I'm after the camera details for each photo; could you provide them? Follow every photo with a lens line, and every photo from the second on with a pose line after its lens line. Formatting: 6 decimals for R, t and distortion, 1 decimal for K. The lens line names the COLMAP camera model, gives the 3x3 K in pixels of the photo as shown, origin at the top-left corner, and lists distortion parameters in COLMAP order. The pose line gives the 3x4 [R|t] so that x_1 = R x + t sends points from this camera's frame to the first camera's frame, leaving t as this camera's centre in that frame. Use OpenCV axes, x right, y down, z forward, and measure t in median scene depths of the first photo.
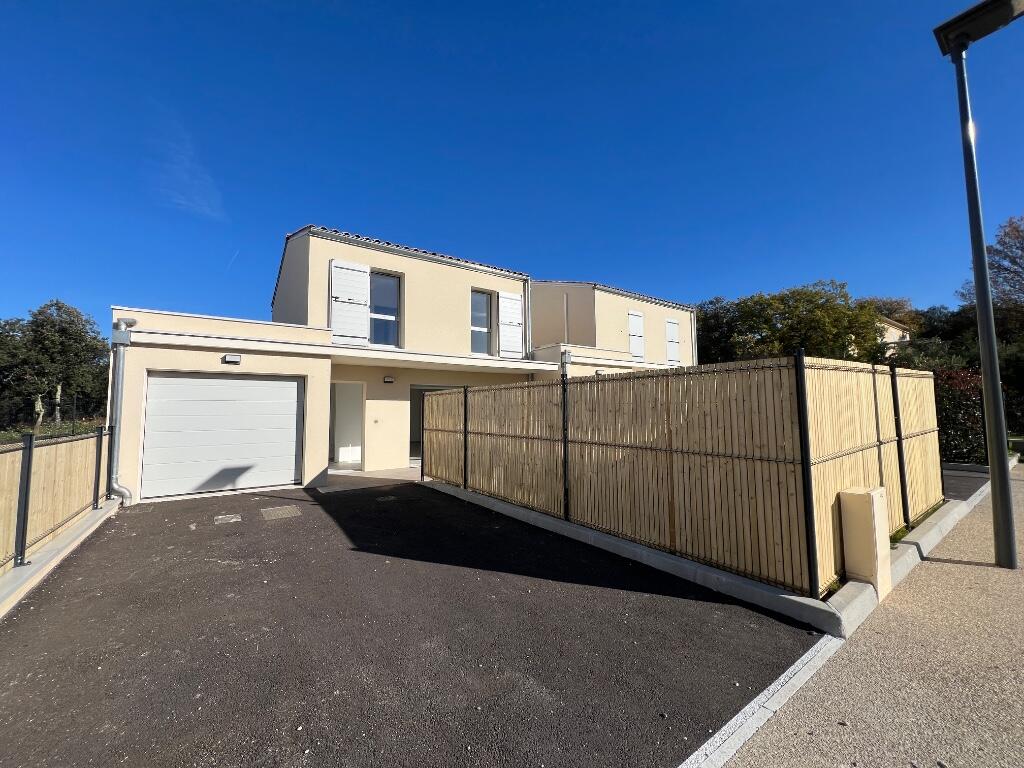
lens RADIAL K [[406.8, 0, 508.0], [0, 406.8, 380.5], [0, 0, 1]] dist [-0.002245, -0.000031]
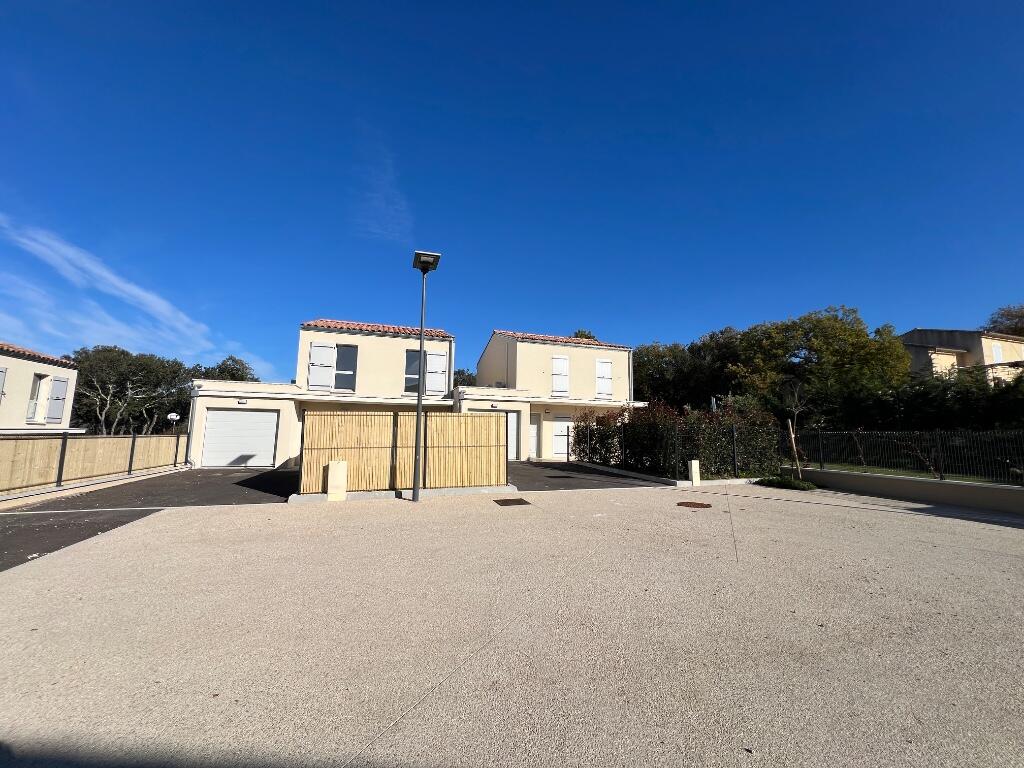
lens RADIAL K [[406.8, 0, 510.3], [0, 406.8, 382.7], [0, 0, 1]] dist [-0.002245, -0.000031]
pose [[0.953656, -0.011488, -0.300678, 0.834342], [-0.003416, 0.998793, -0.048995, -0.036103], [0.300878, 0.047752, 0.952466, -0.372546]]
